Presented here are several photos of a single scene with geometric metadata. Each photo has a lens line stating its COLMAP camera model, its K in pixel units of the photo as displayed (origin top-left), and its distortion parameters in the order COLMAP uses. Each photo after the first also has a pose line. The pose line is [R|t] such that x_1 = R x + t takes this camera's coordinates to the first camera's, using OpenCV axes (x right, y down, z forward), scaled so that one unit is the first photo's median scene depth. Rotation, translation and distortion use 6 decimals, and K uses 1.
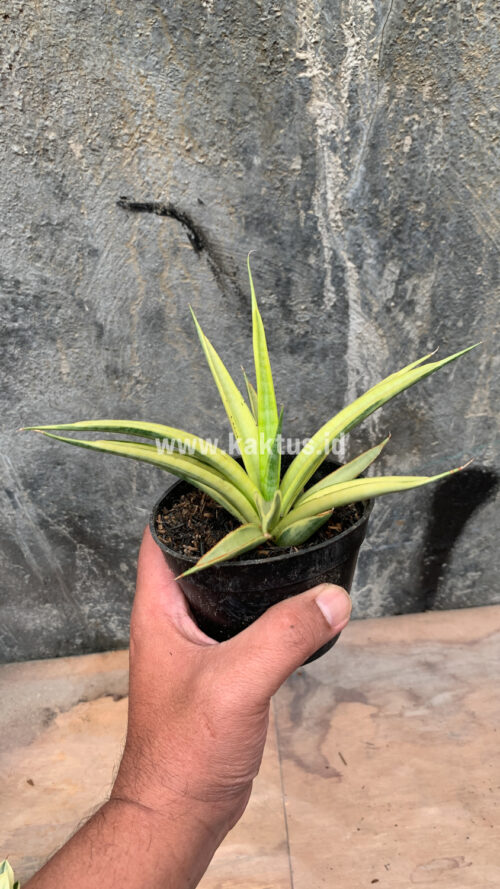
lens RADIAL K [[683.4, 0, 249.6], [0, 683.4, 441.5], [0, 0, 1]] dist [0.002460, -0.004479]
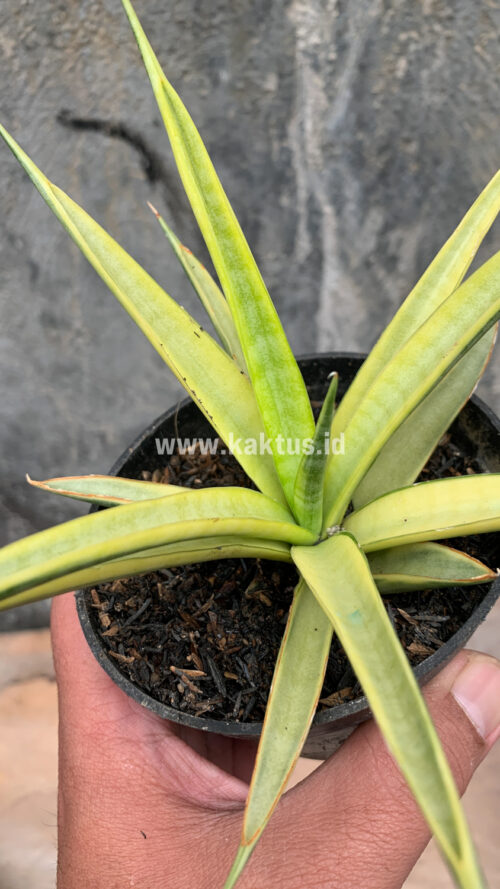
lens RADIAL K [[694.7, 0, 251.6], [0, 694.7, 448.2], [0, 0, 1]] dist [-0.014146, 0.018786]
pose [[0.996968, 0.031282, 0.071248, -0.003315], [-0.035995, 0.997179, 0.065866, -0.010525], [-0.068987, -0.068231, 0.995282, 0.115321]]
